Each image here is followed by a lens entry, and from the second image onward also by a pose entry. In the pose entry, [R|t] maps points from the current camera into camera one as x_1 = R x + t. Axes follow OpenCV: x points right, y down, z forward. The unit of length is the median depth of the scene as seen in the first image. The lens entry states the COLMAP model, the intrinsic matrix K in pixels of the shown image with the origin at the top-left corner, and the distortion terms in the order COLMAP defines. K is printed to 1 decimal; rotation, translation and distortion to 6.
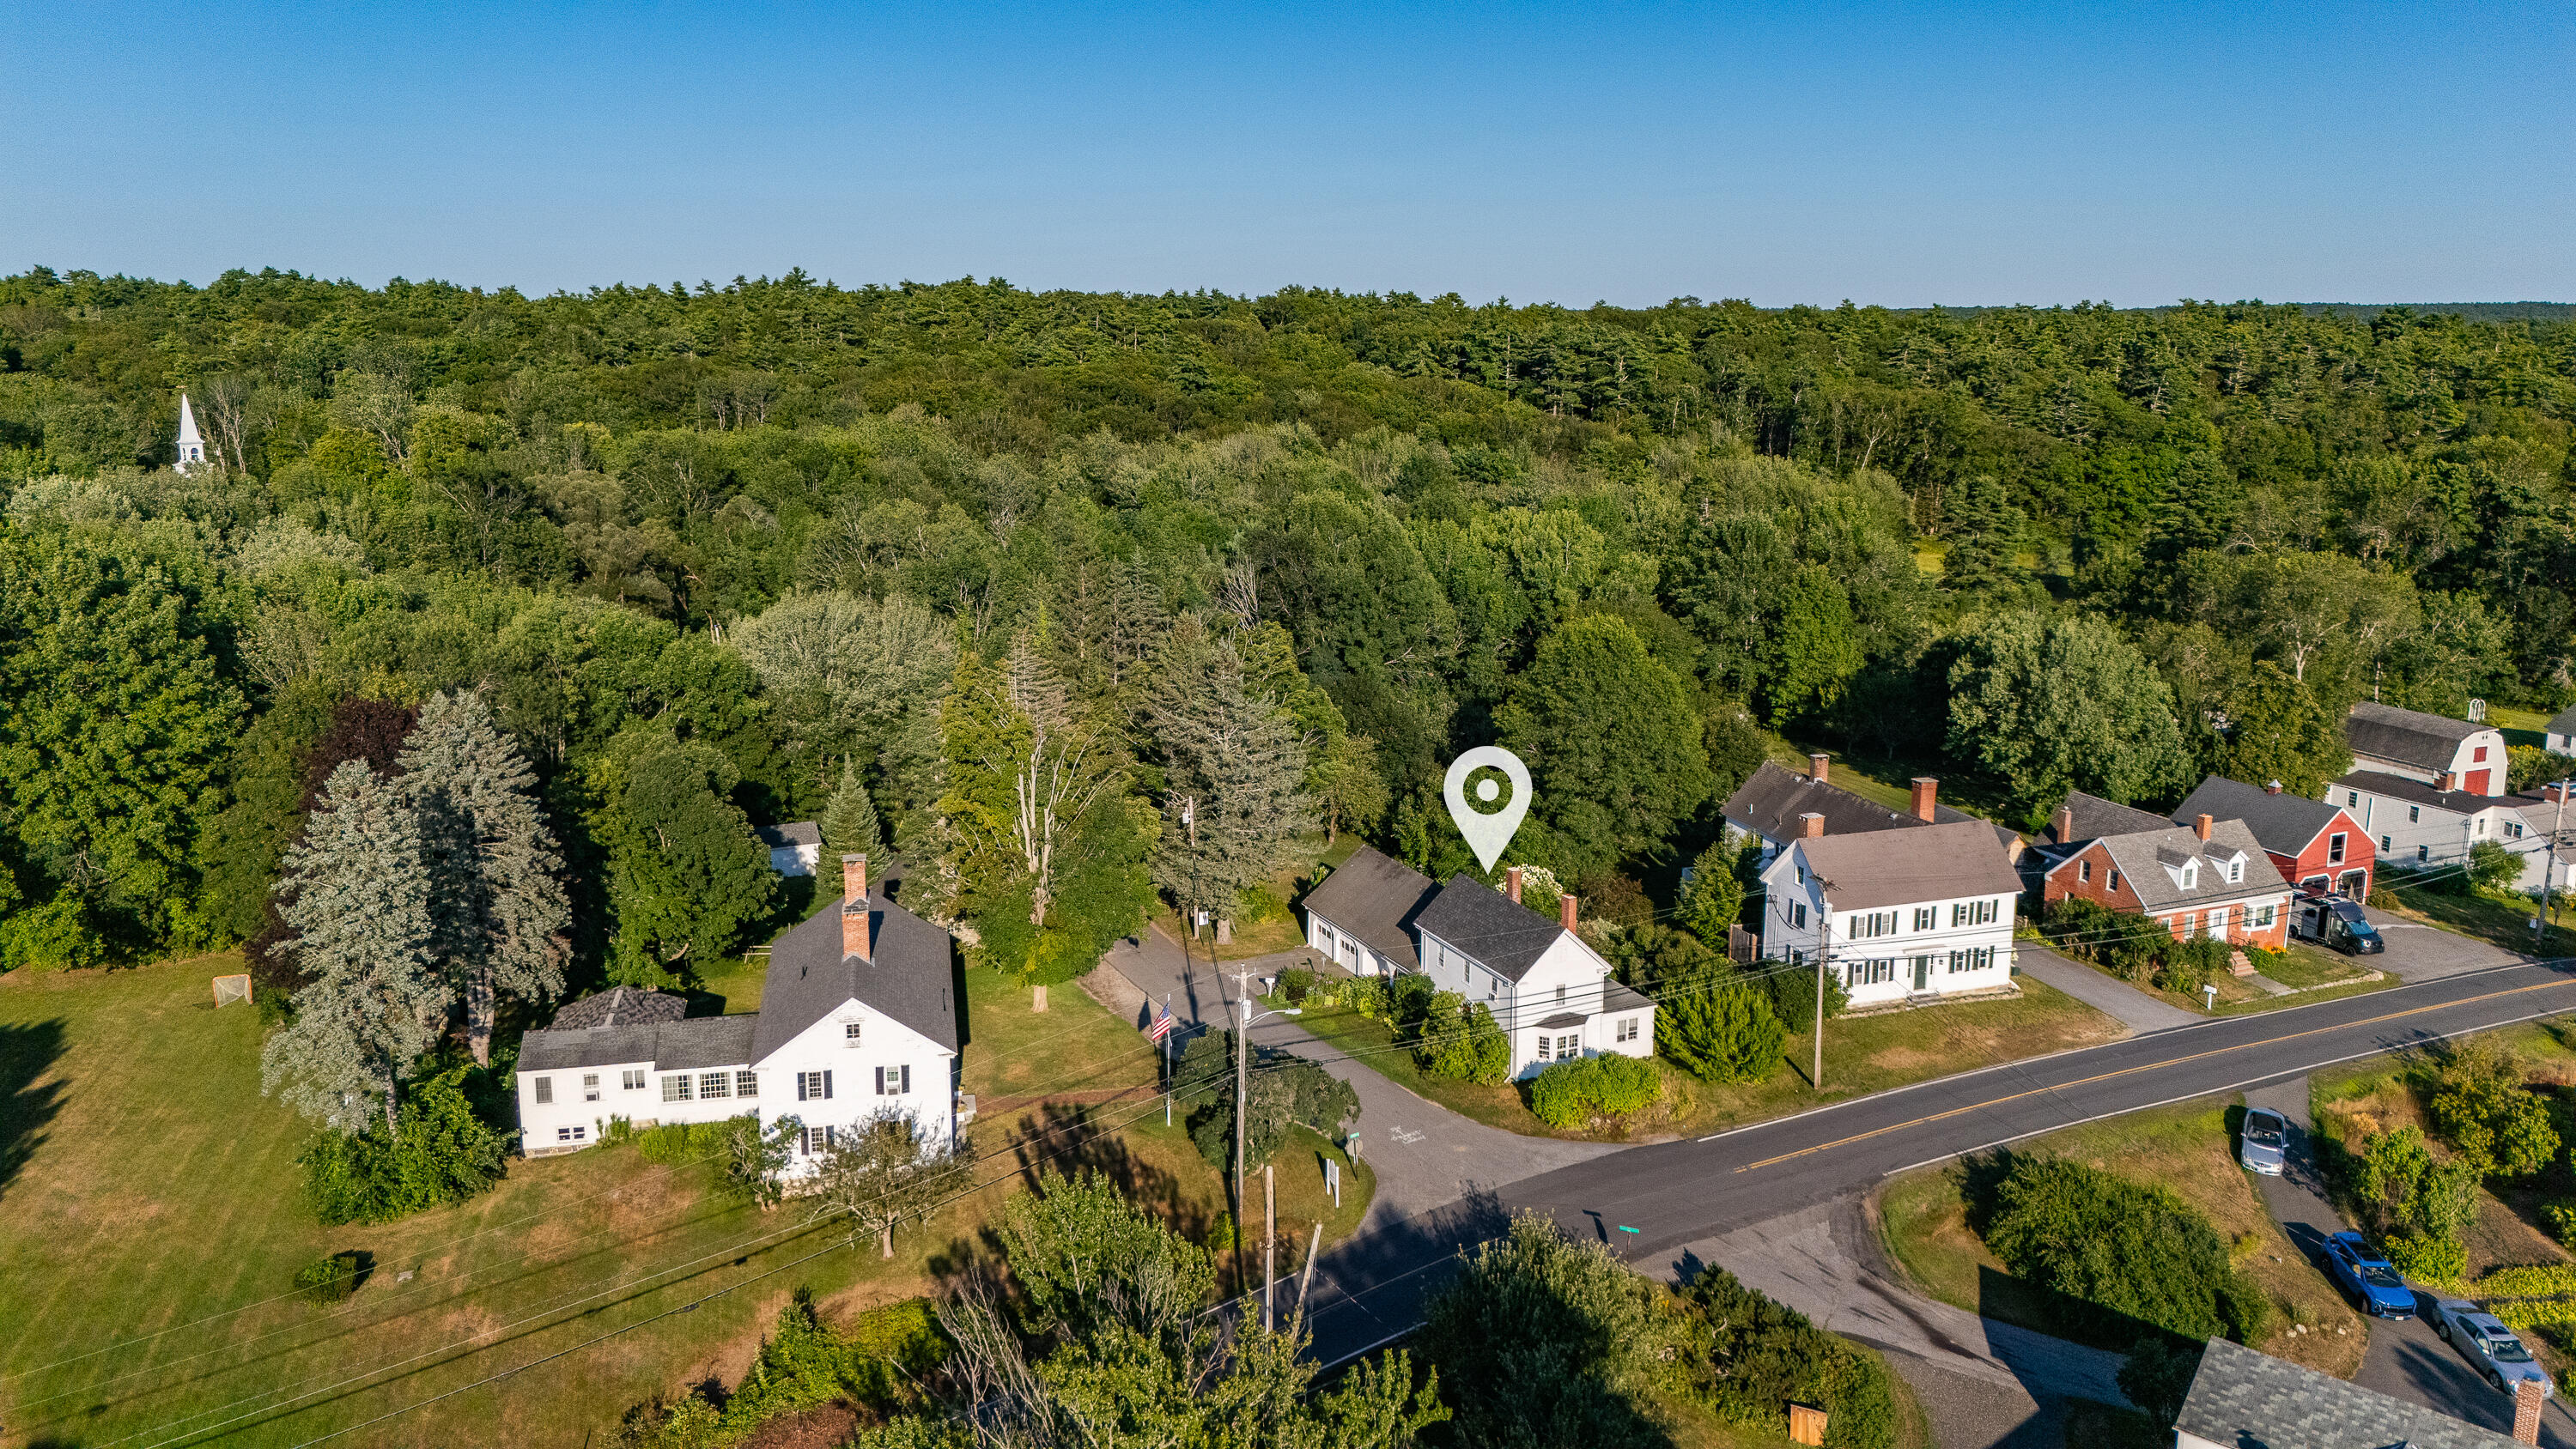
lens RADIAL K [[1863.4, 0, 1297.2], [0, 1863.4, 722.9], [0, 0, 1]] dist [0.052892, -0.040102]
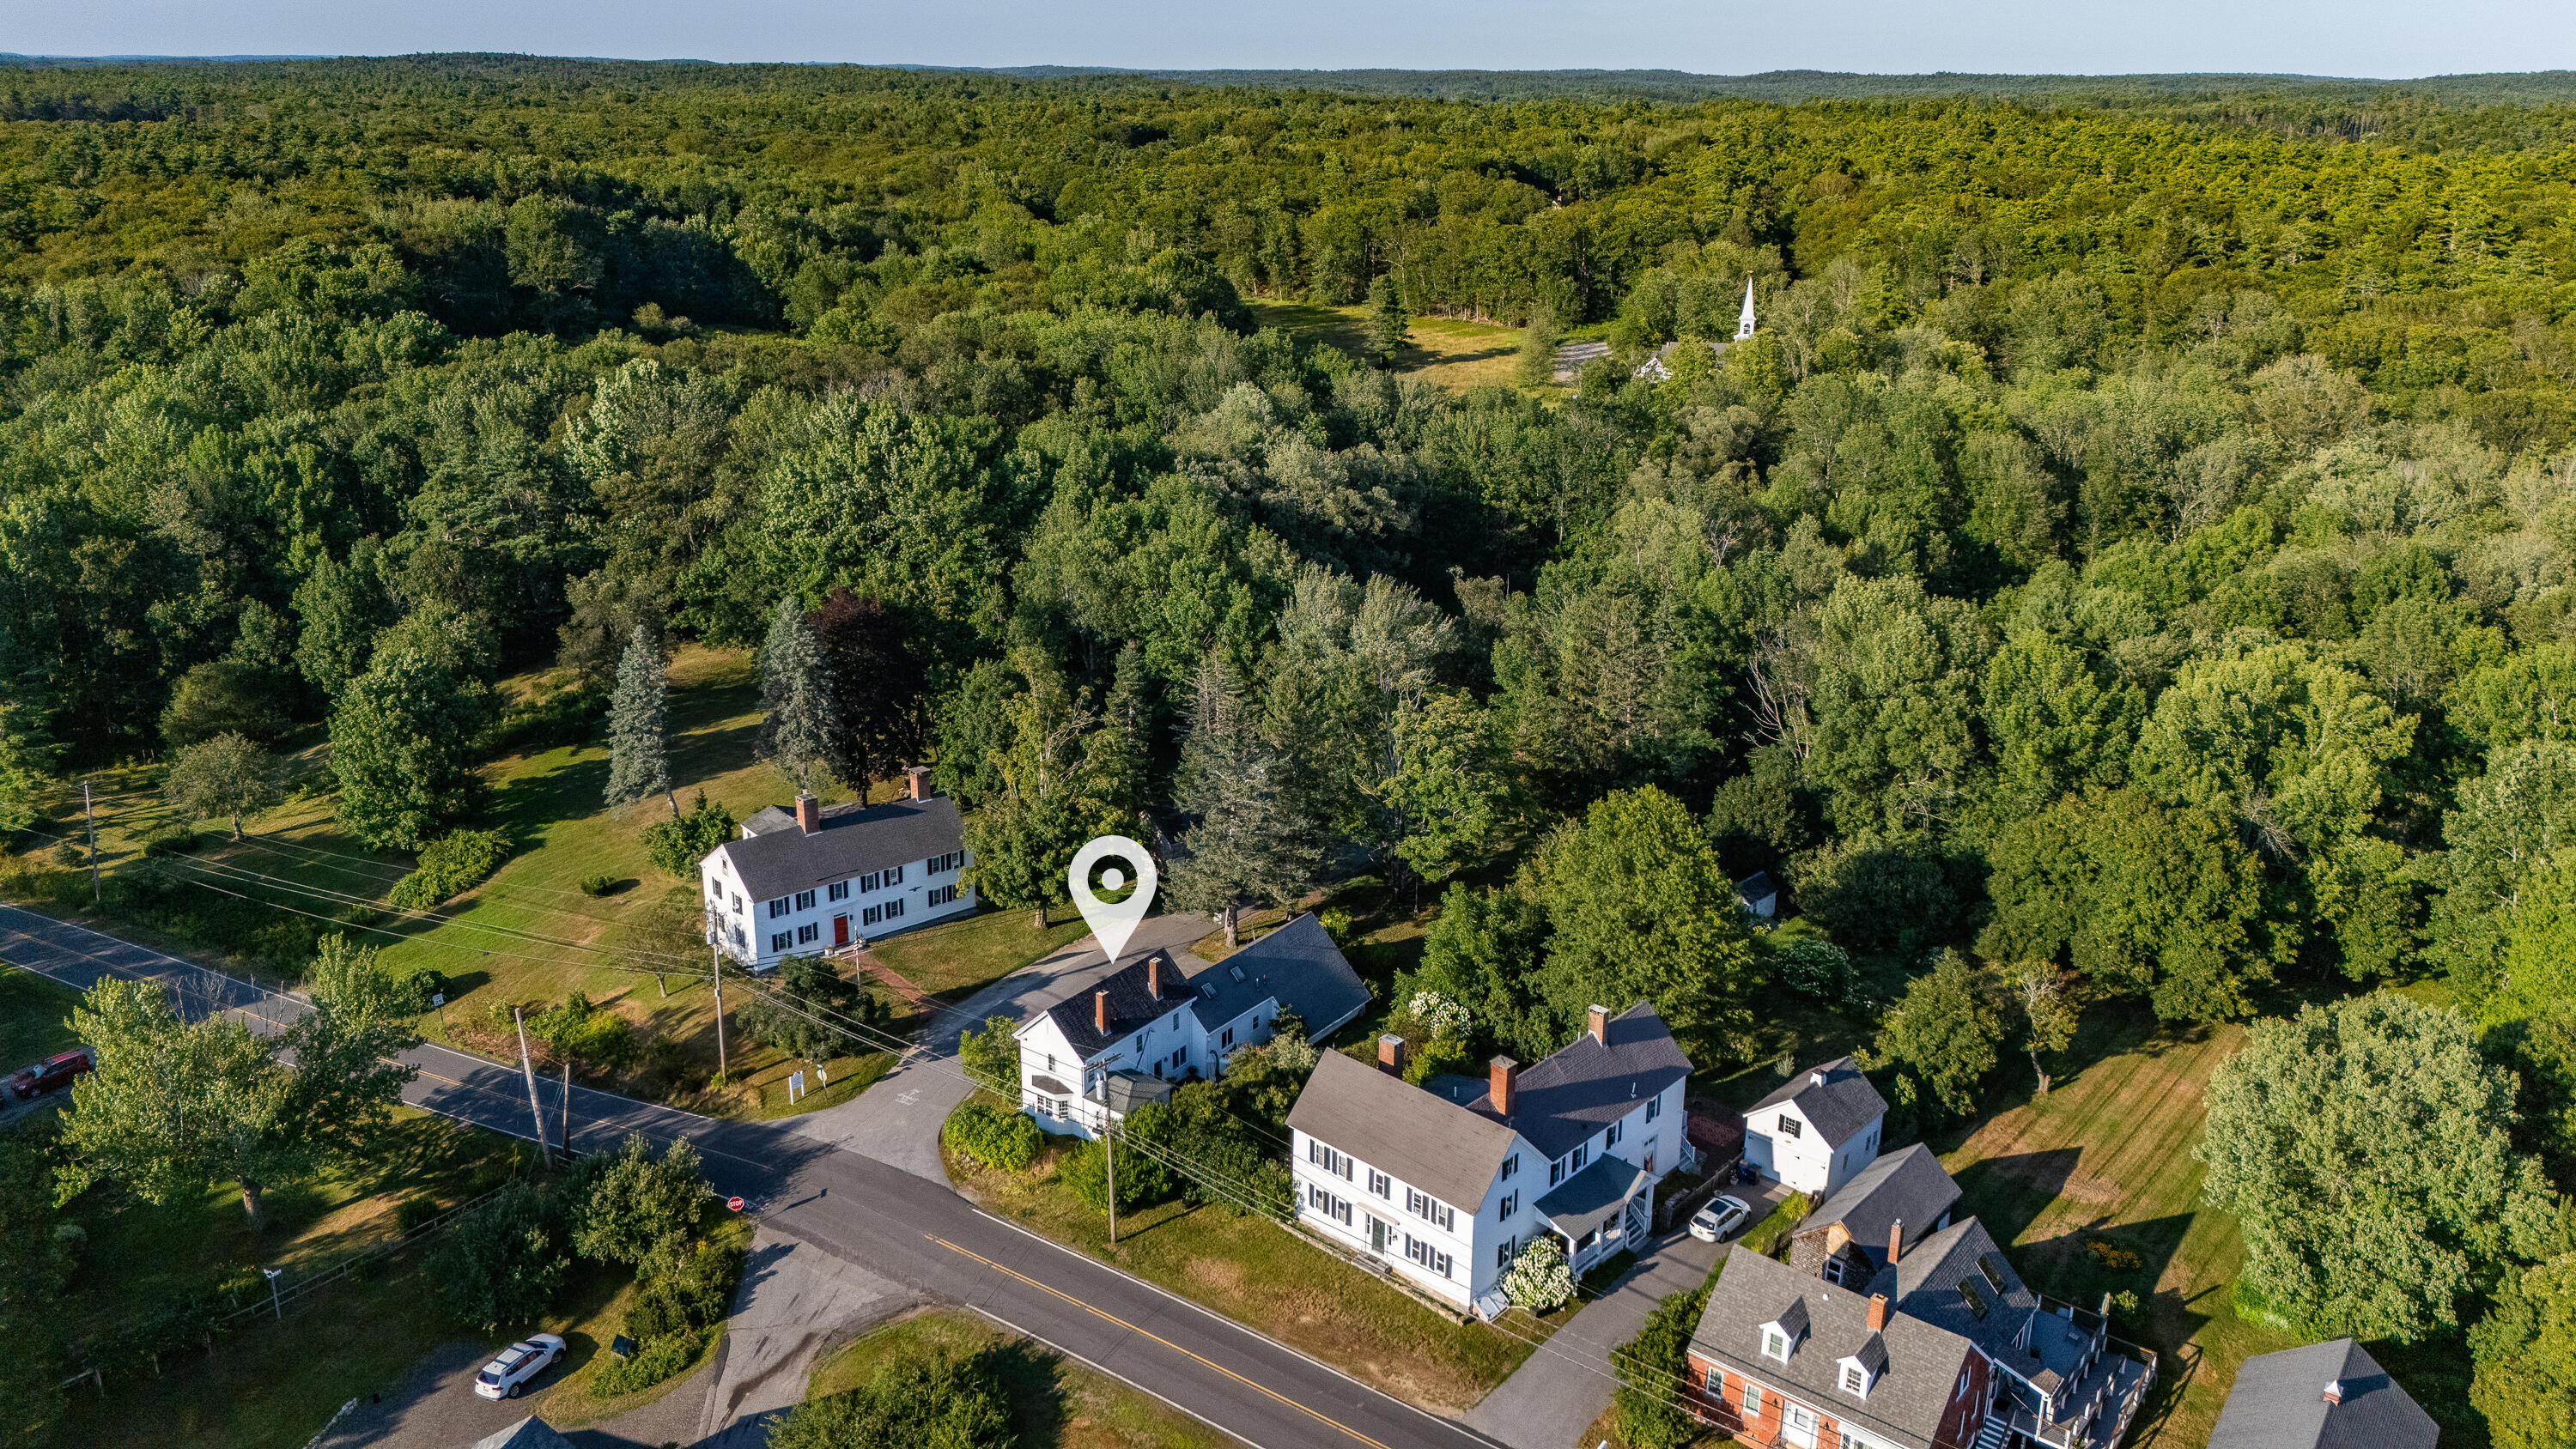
lens RADIAL K [[1888.1, 0, 1285.5], [0, 1888.1, 734.0], [0, 0, 1]] dist [0.043240, -0.033285]
pose [[0.474658, 0.286318, -0.832299, 1.020644], [-0.194515, 0.956354, 0.218063, -0.303244], [0.858408, 0.058389, 0.509634, 0.459221]]
